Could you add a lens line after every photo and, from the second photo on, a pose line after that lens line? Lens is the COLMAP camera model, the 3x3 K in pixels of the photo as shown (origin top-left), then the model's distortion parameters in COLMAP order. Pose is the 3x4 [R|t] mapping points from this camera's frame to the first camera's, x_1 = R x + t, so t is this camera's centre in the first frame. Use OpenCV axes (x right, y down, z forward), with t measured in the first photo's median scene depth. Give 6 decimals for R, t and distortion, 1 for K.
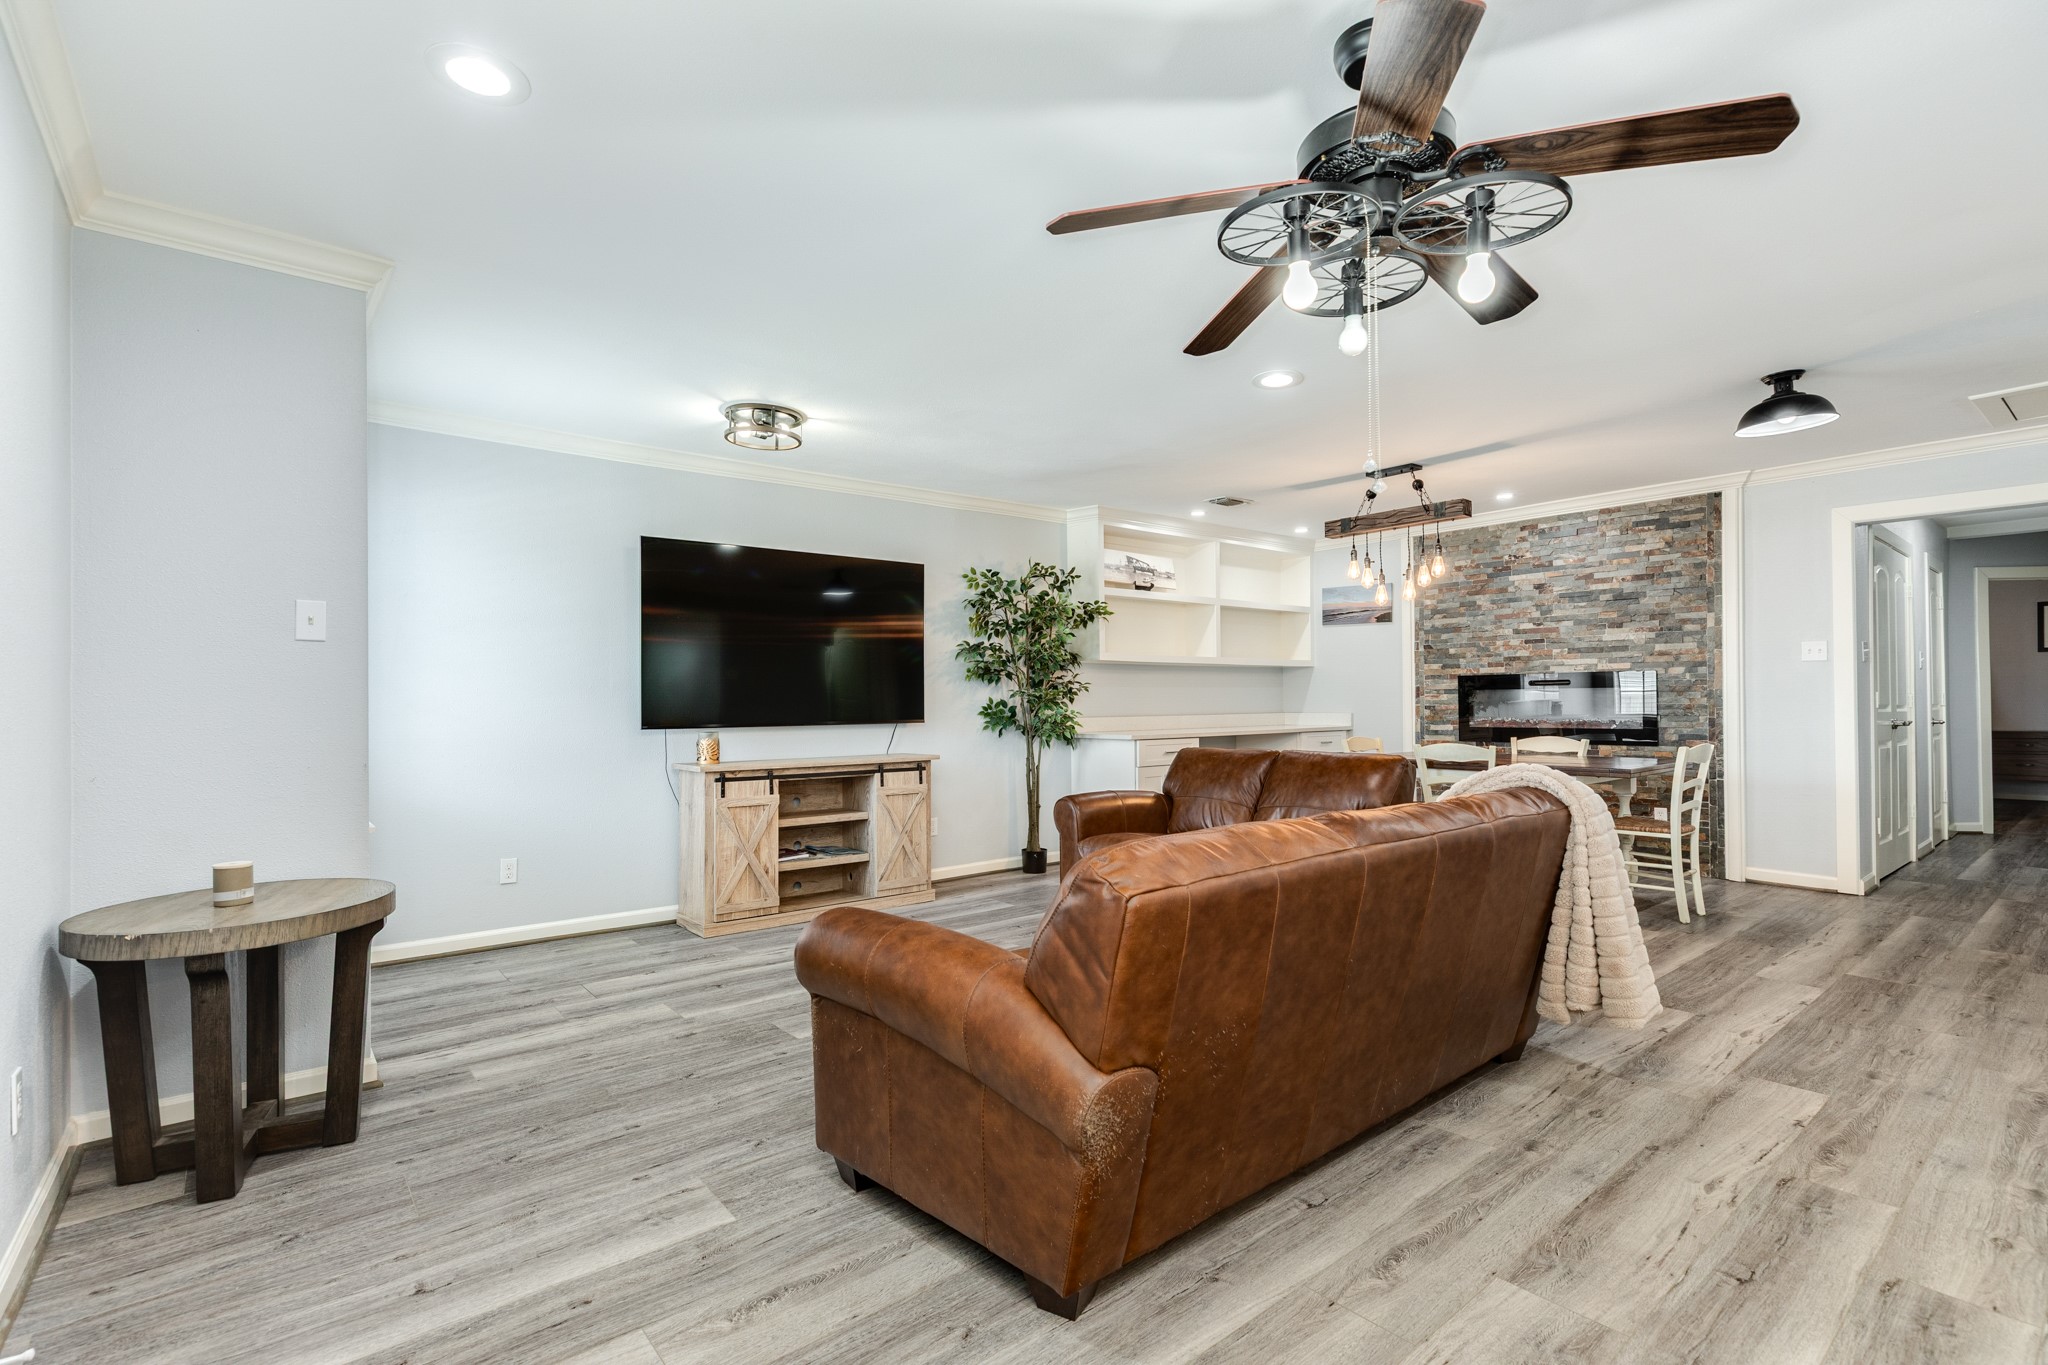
lens RADIAL K [[917.9, 0, 1039.2], [0, 917.9, 691.5], [0, 0, 1]] dist [-0.001828, 0.000790]
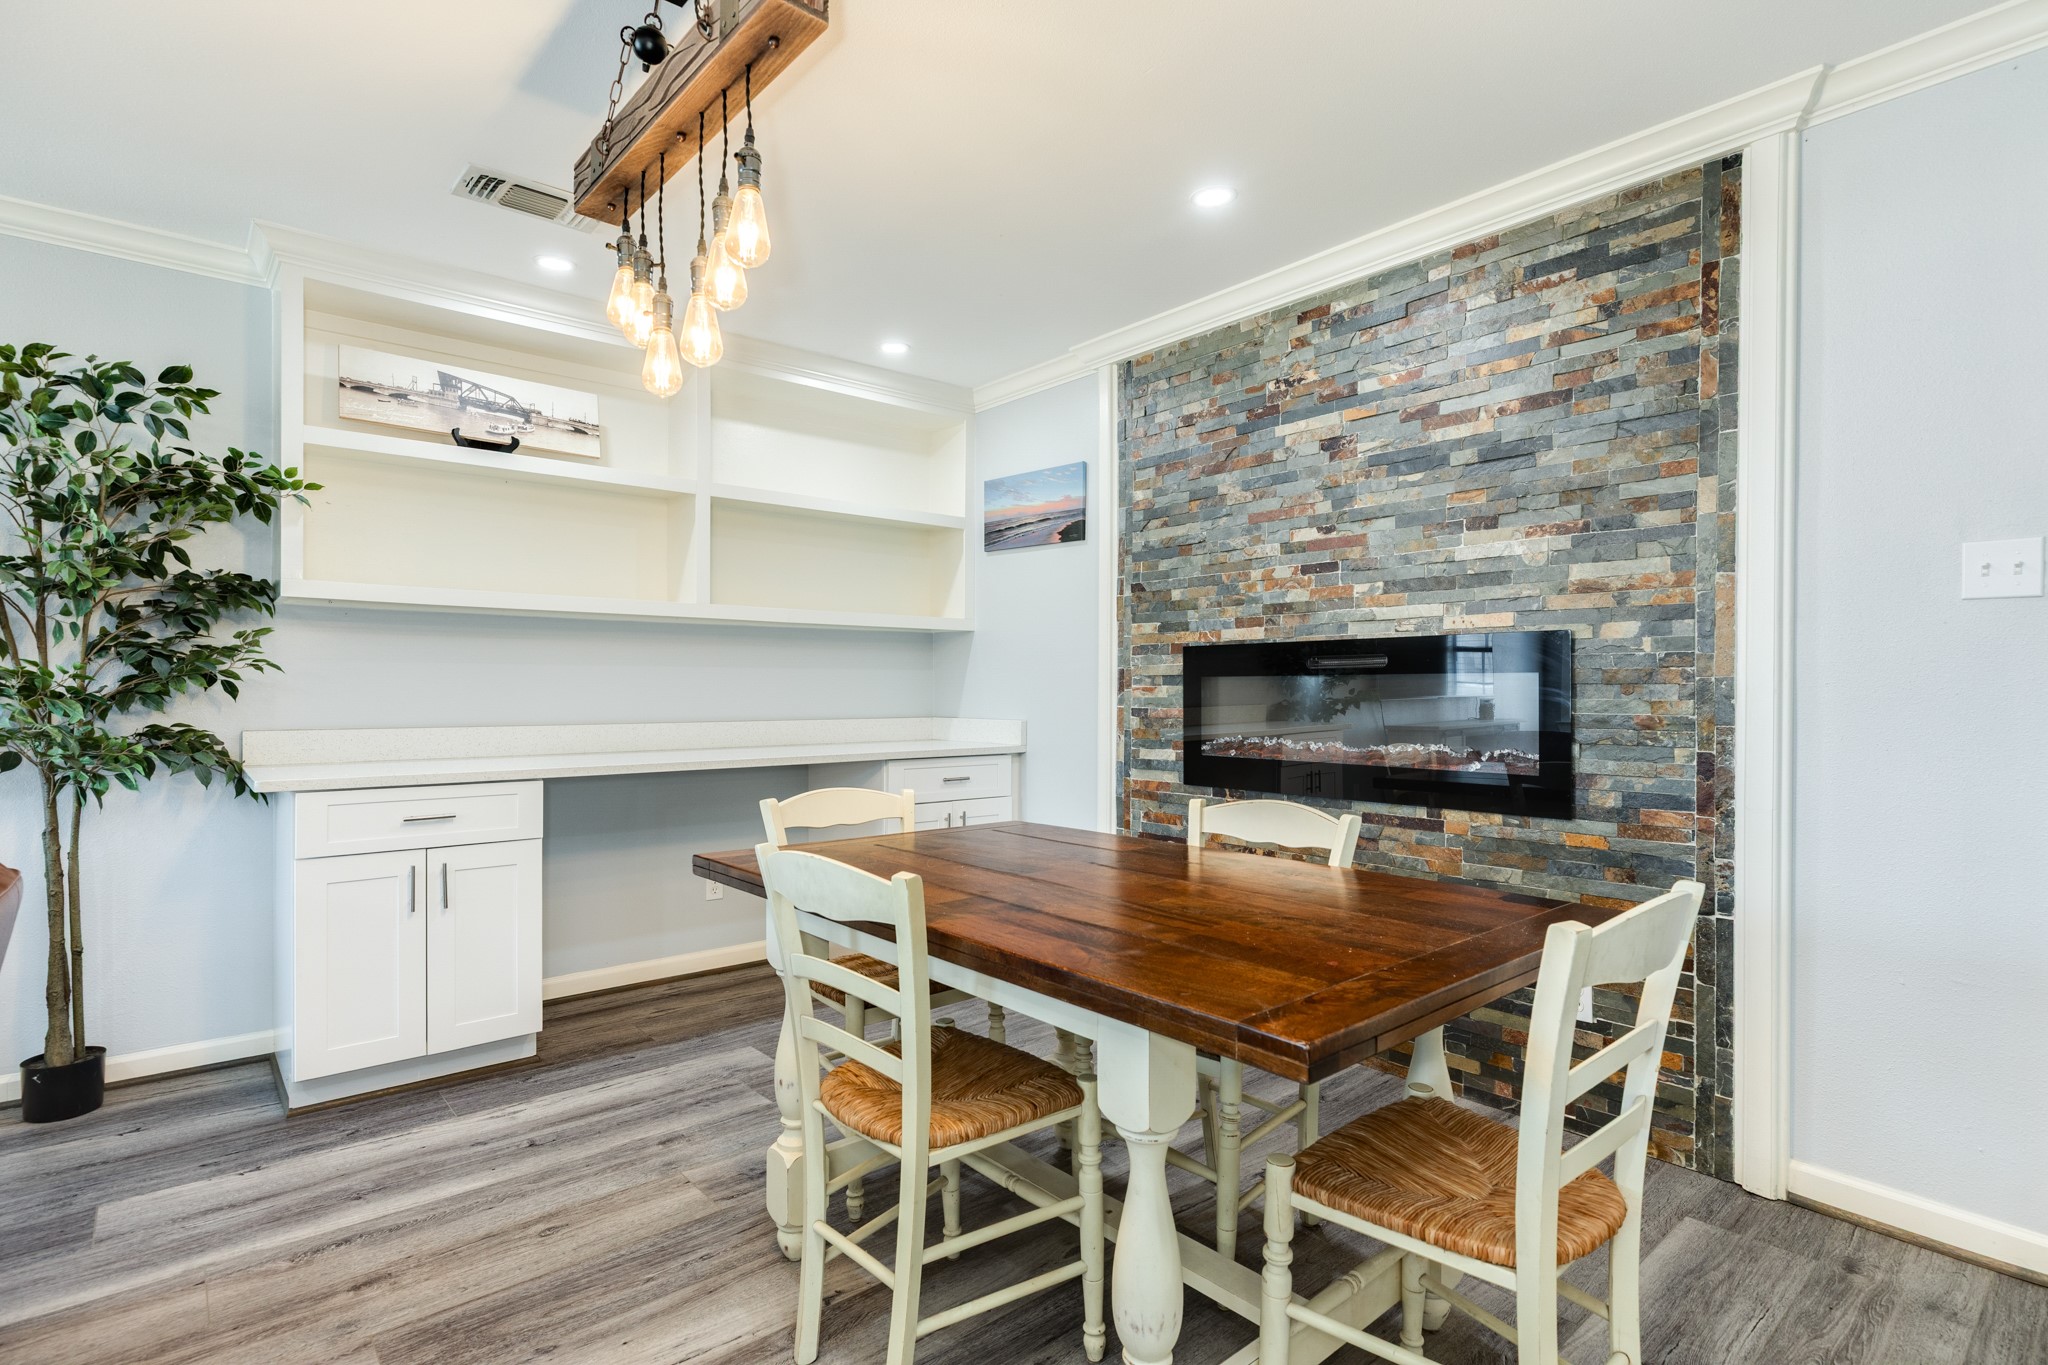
lens RADIAL K [[995.9, 0, 1017.1], [0, 995.9, 689.7], [0, 0, 1]] dist [-0.005707, 0.000910]
pose [[0.999769, 0.010795, 0.018567, 0.405605], [-0.010980, 0.999891, 0.009869, 0.001170], [-0.018459, -0.010071, 0.999779, 0.547475]]
